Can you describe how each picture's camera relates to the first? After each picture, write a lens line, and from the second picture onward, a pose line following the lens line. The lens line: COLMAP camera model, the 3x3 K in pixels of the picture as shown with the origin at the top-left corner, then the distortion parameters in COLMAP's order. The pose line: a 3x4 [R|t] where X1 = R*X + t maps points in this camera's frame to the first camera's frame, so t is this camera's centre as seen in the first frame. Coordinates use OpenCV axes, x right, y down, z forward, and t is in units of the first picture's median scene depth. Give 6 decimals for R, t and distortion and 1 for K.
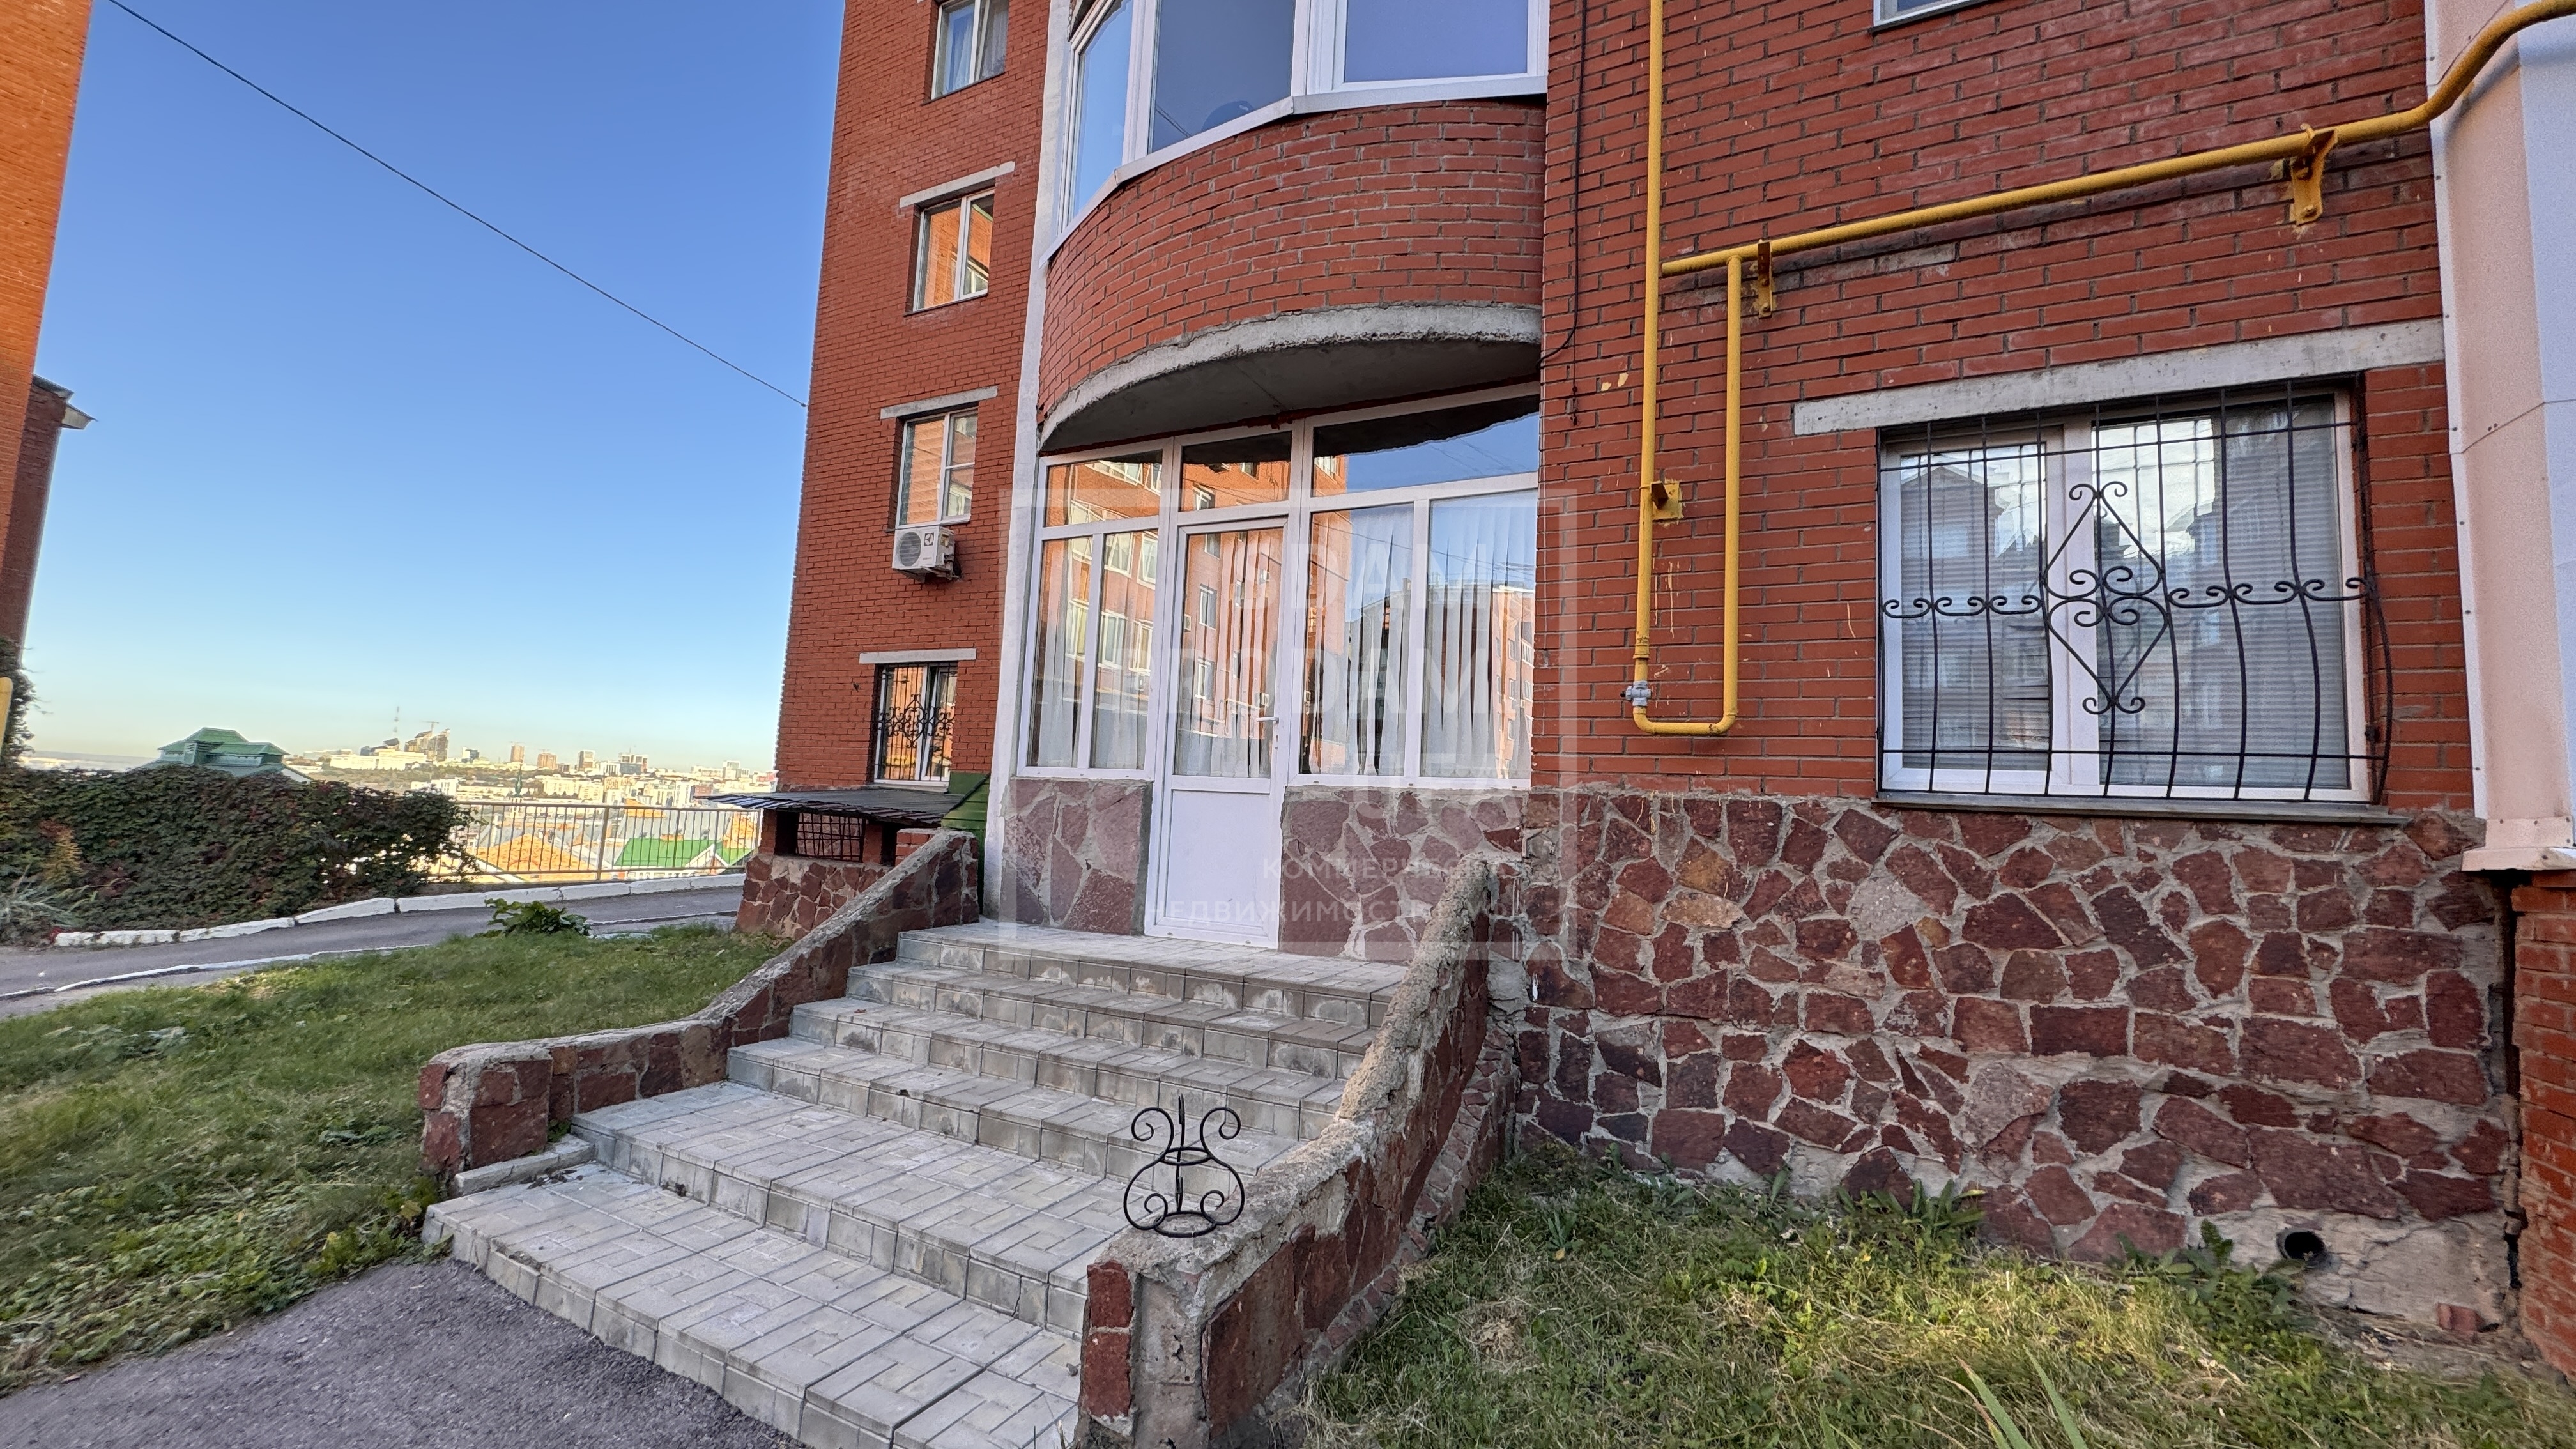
lens RADIAL K [[1021.5, 0, 1288.4], [0, 1021.5, 724.7], [0, 0, 1]] dist [-0.002783, 0.000861]
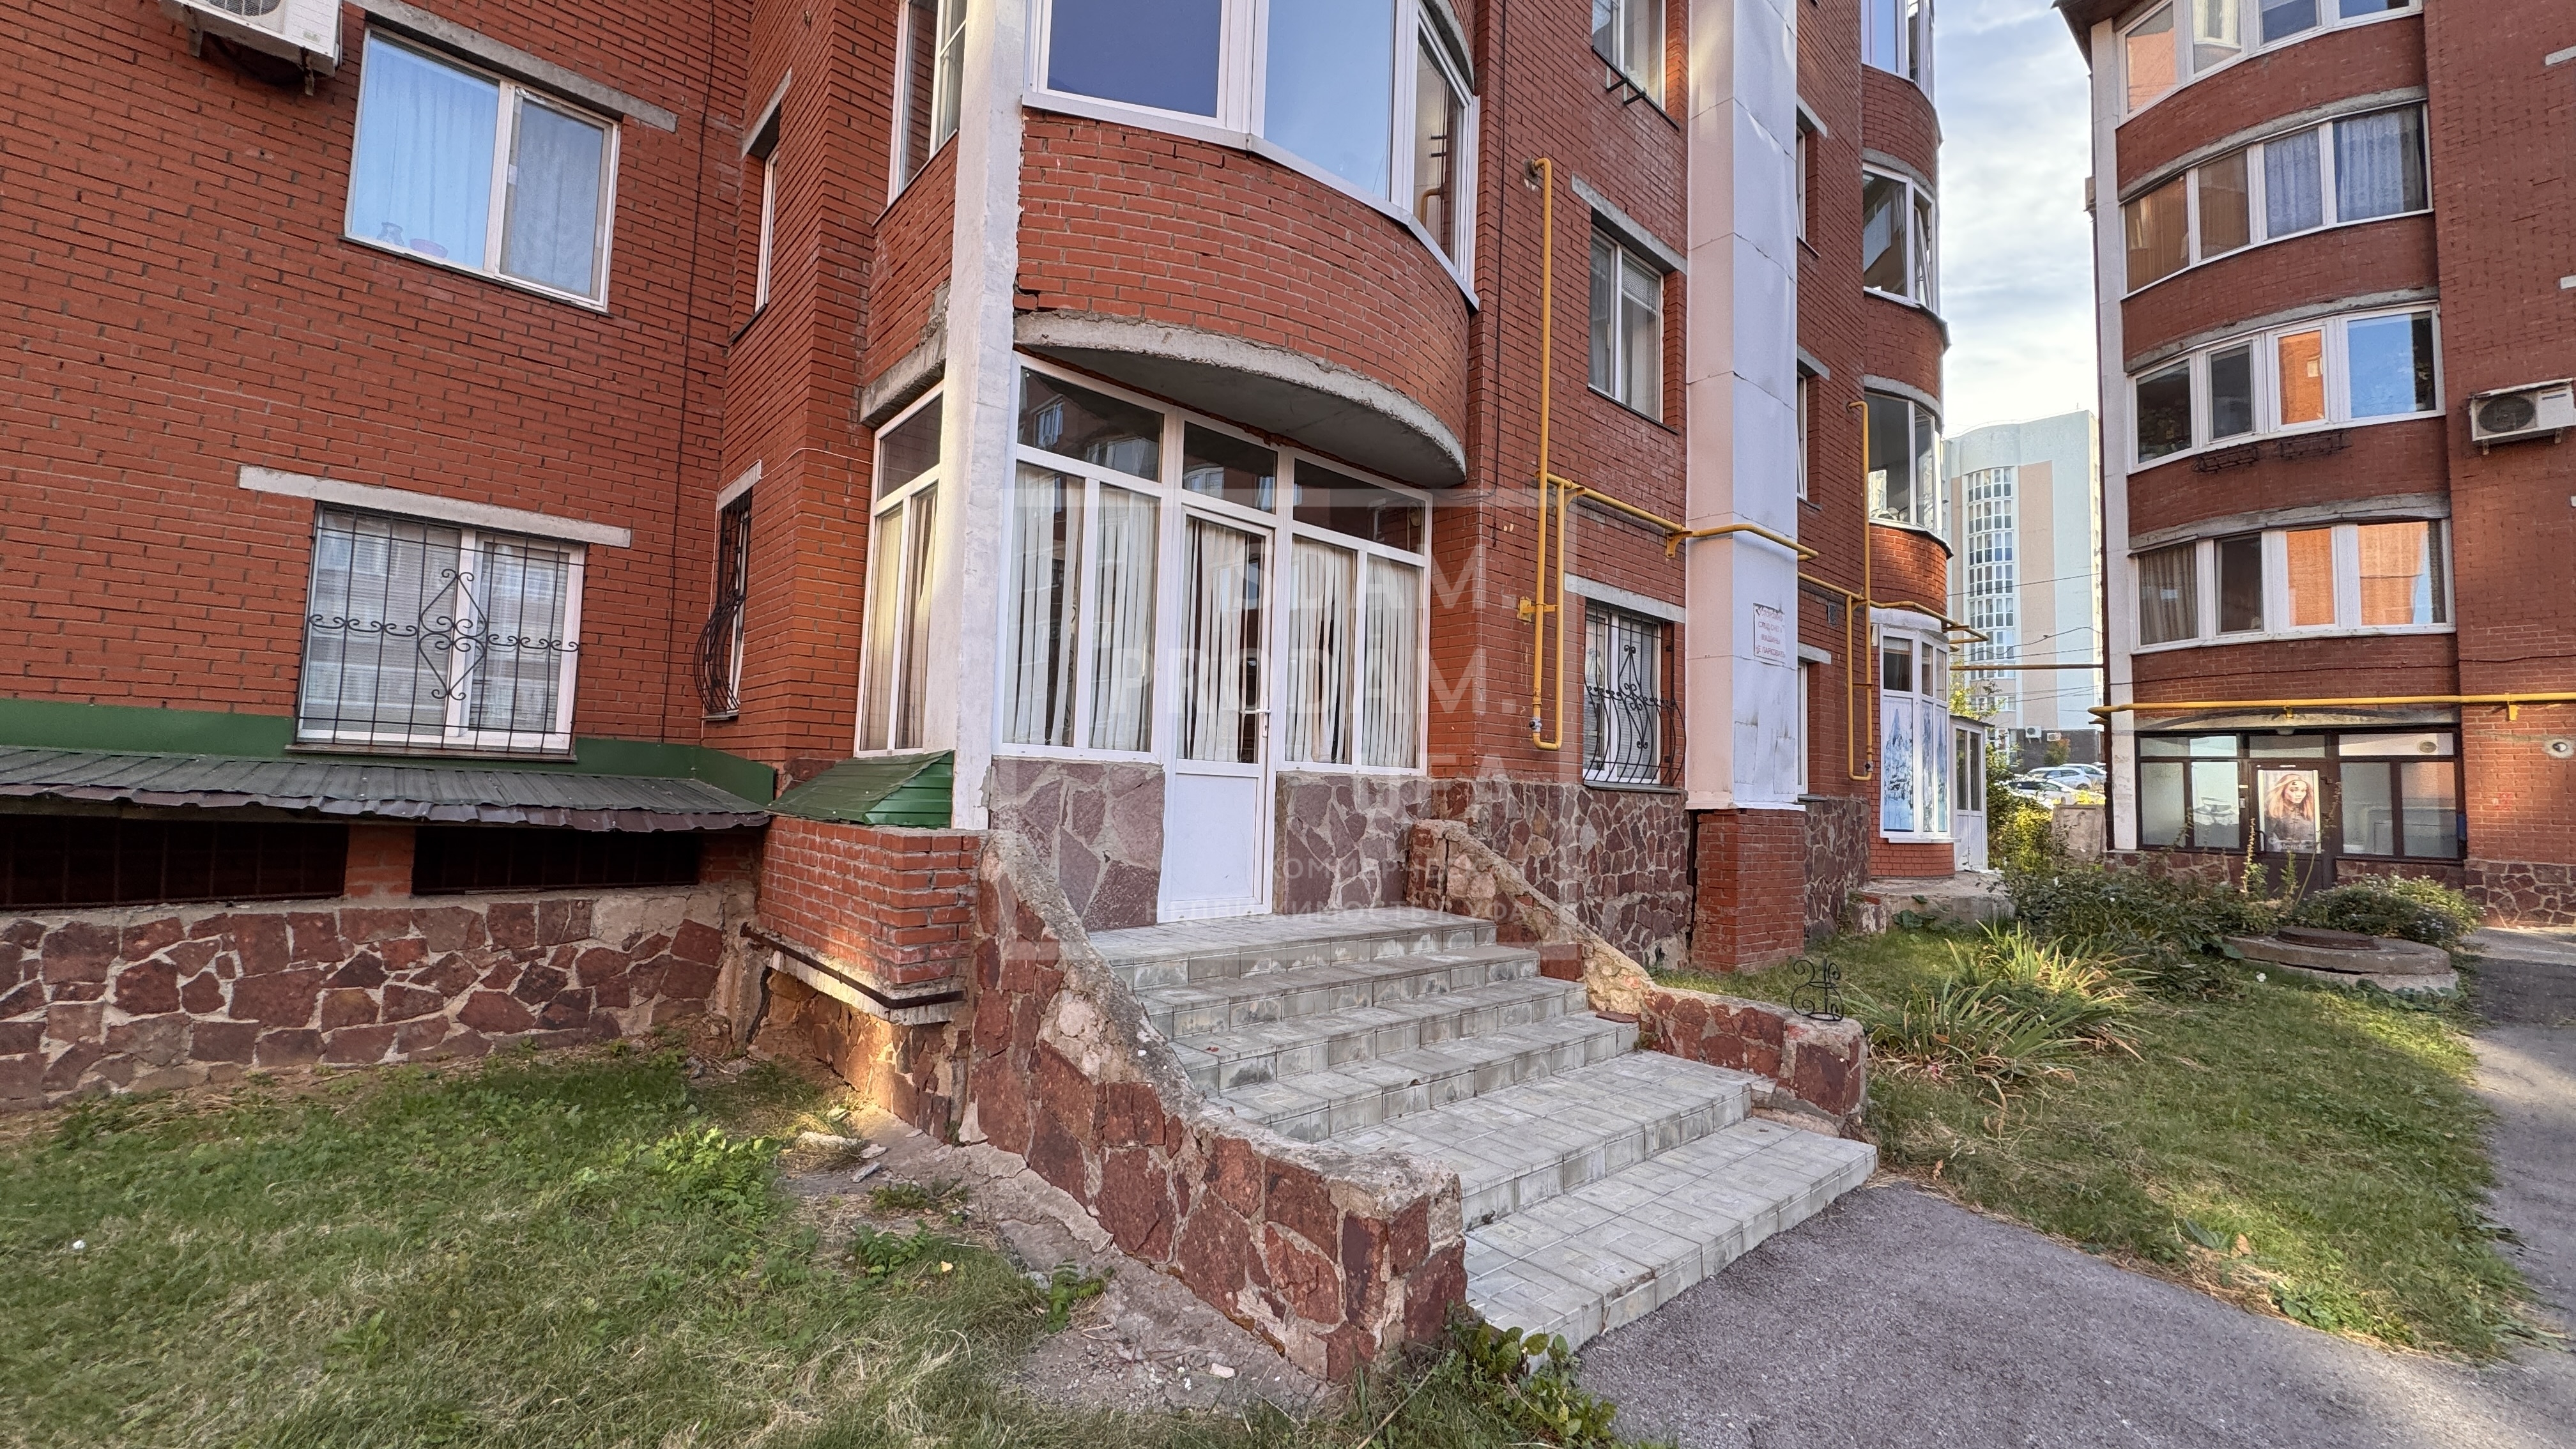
lens RADIAL K [[1021.5, 0, 1285.7], [0, 1021.5, 725.2], [0, 0, 1]] dist [-0.002783, 0.000861]
pose [[0.351793, 0.027887, 0.935662, -1.487635], [-0.098483, 0.995111, 0.007369, -0.000918], [-0.930883, -0.094739, 0.352820, 0.824912]]
